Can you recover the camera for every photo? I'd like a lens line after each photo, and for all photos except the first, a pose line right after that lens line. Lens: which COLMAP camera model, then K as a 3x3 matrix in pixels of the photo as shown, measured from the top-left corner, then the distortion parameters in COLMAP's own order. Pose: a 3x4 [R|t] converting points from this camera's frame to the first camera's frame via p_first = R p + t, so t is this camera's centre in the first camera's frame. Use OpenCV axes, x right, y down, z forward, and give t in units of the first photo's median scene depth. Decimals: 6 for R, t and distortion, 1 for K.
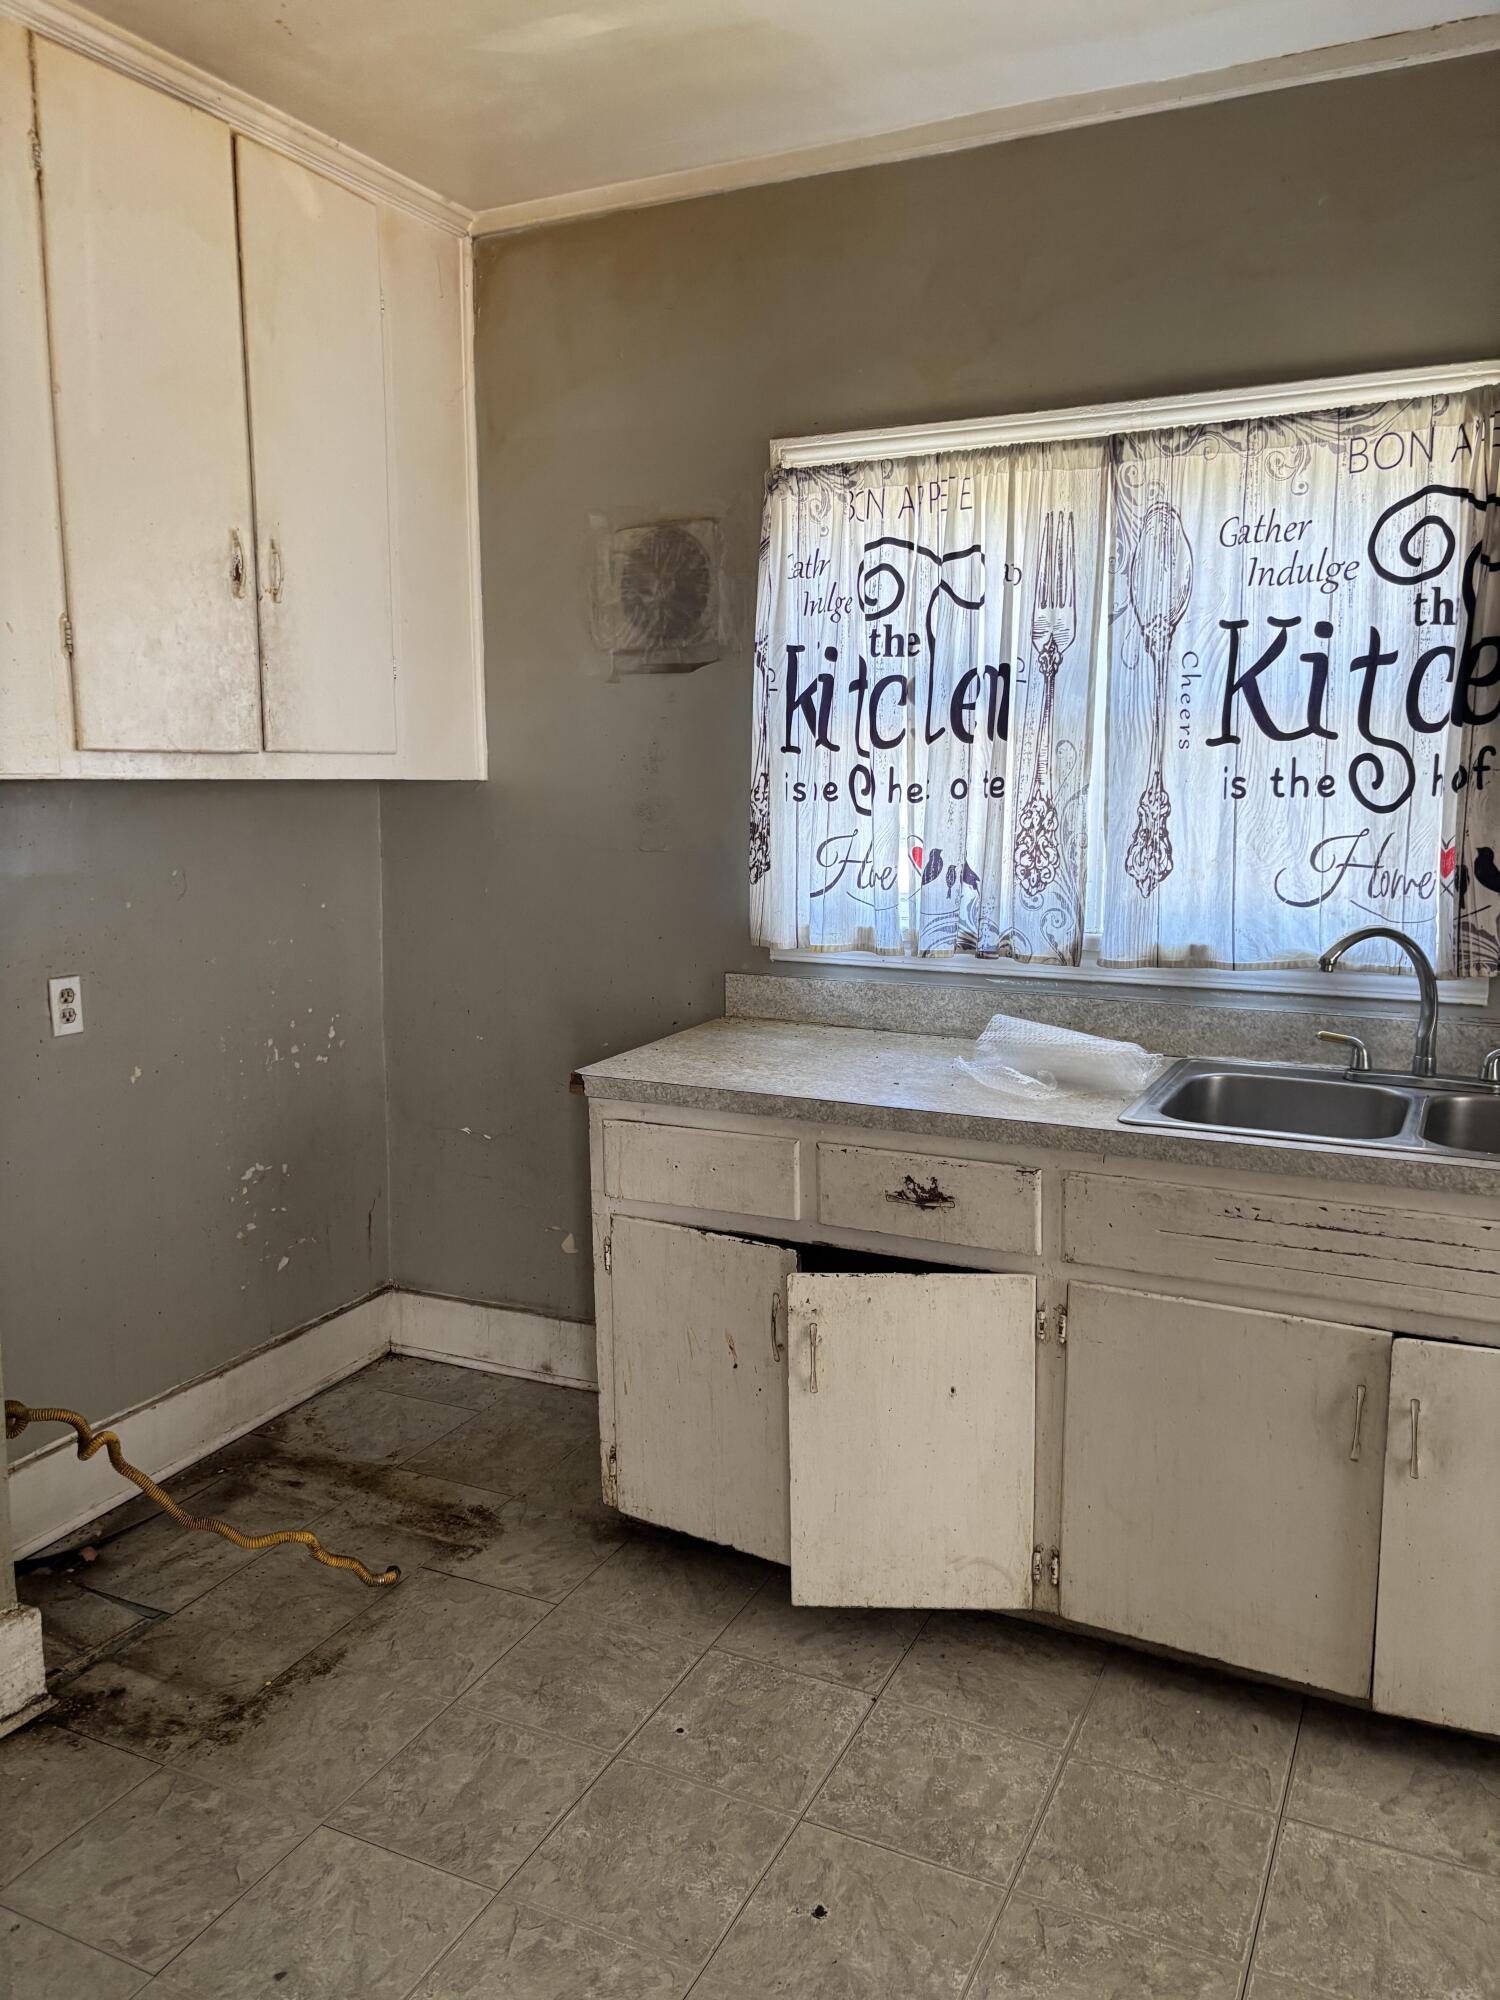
lens RADIAL K [[1516.9, 0, 757.5], [0, 1516.9, 998.1], [0, 0, 1]] dist [0.059533, -0.061475]
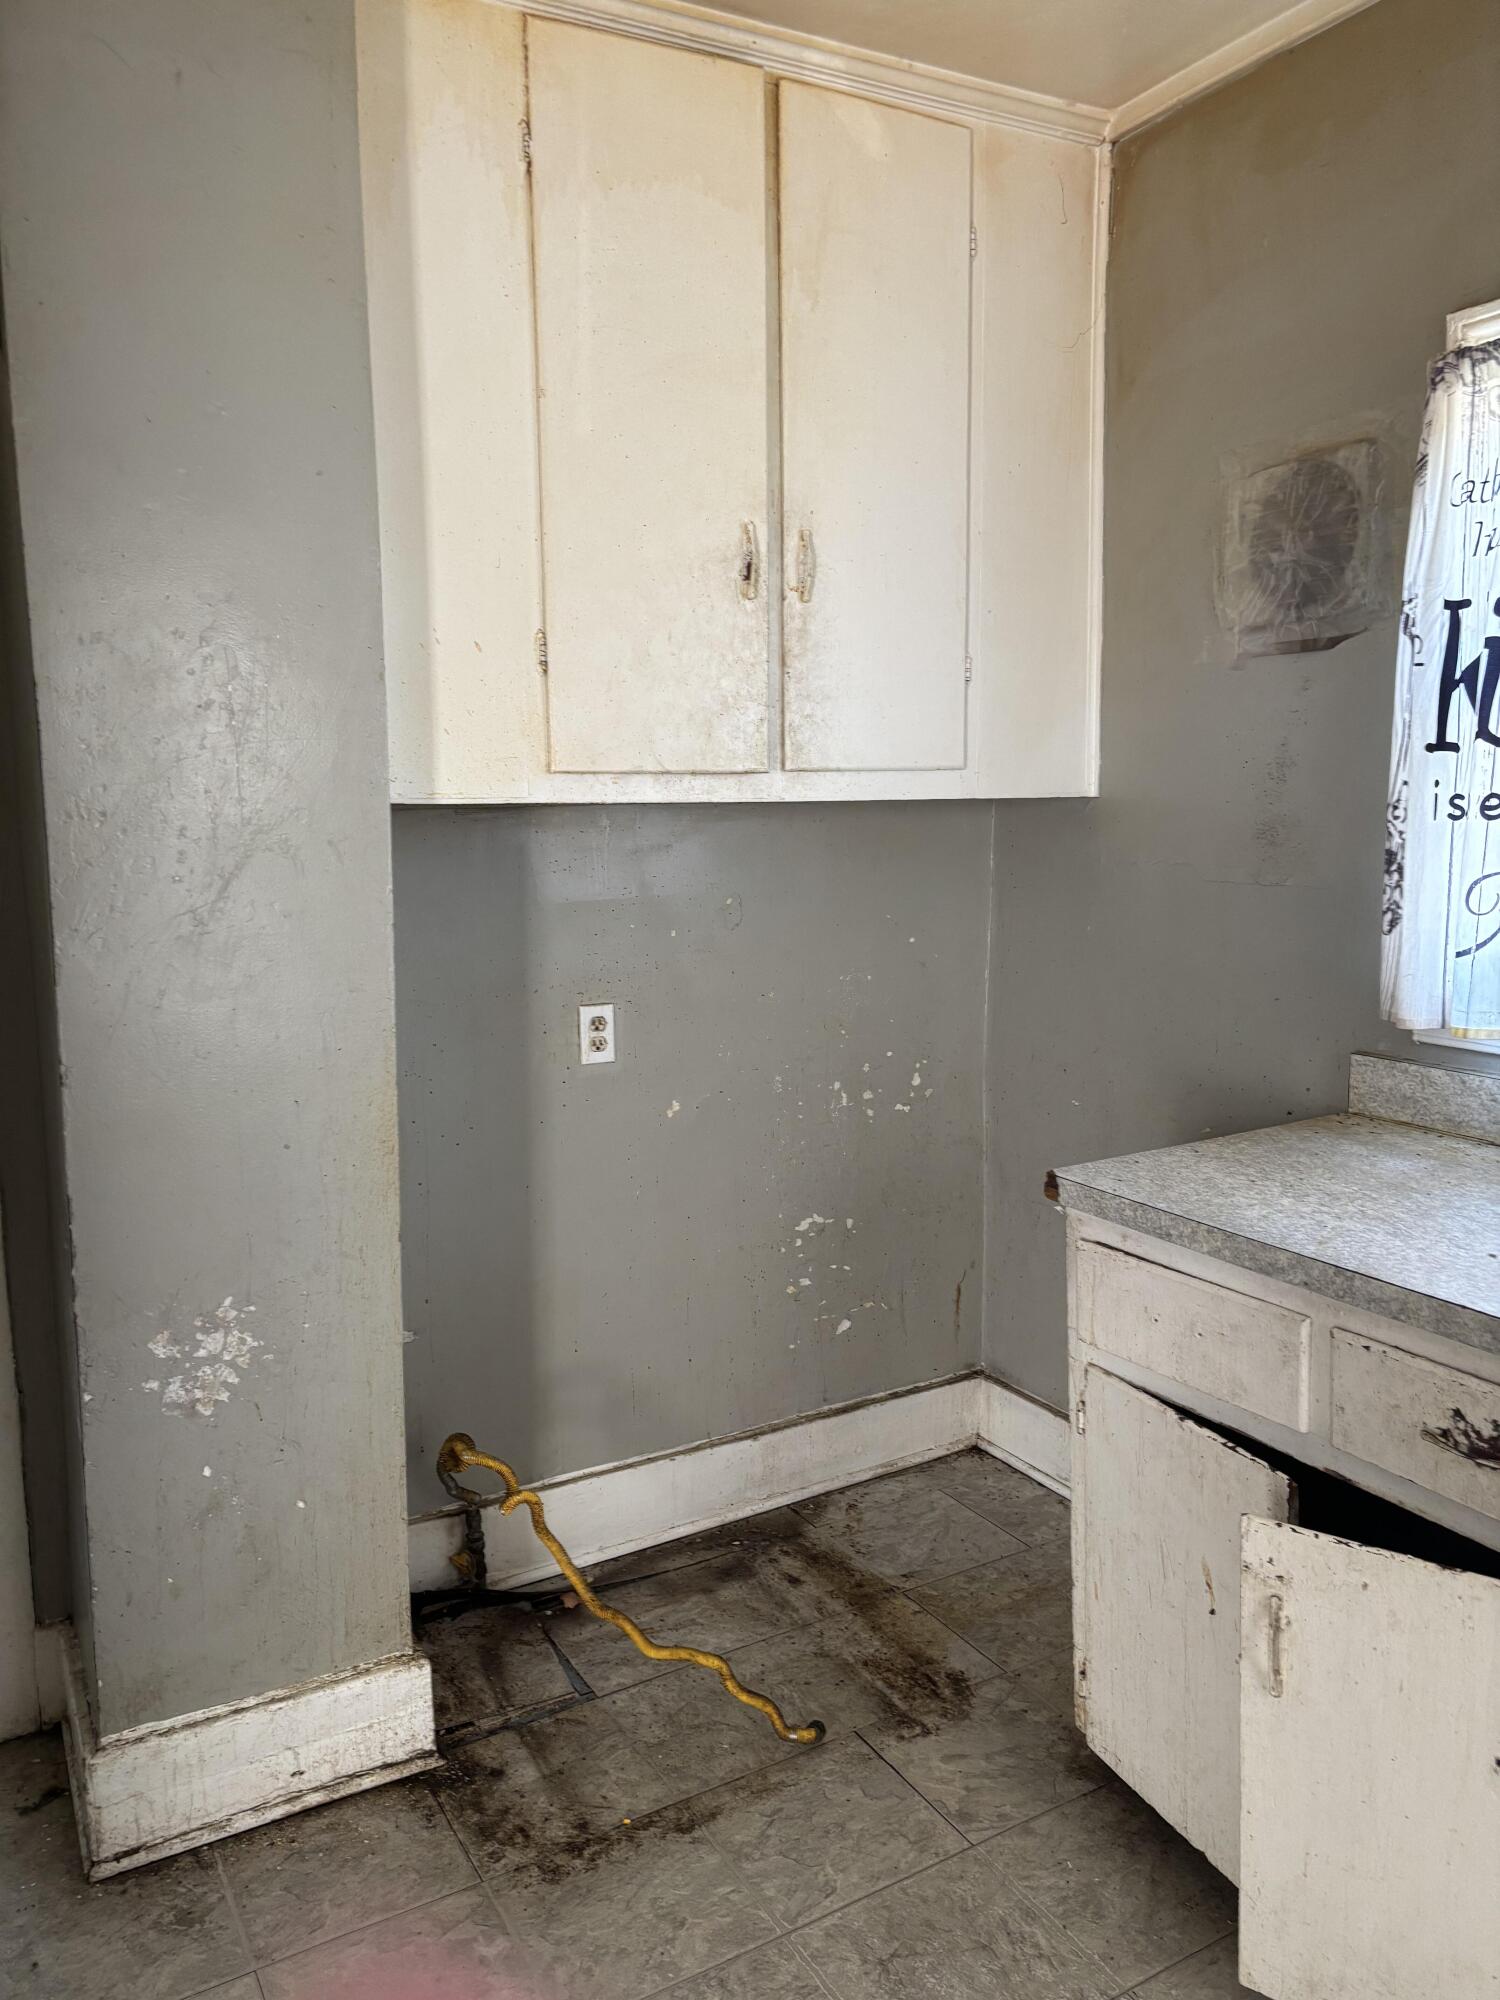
lens RADIAL K [[1537.0, 0, 753.1], [0, 1537.0, 1002.4], [0, 0, 1]] dist [0.023976, 0.003295]
pose [[0.826393, 0.066674, -0.559132, 0.174999], [-0.070309, 0.997412, 0.015021, -0.036382], [0.558687, 0.026899, 0.828942, 0.240430]]
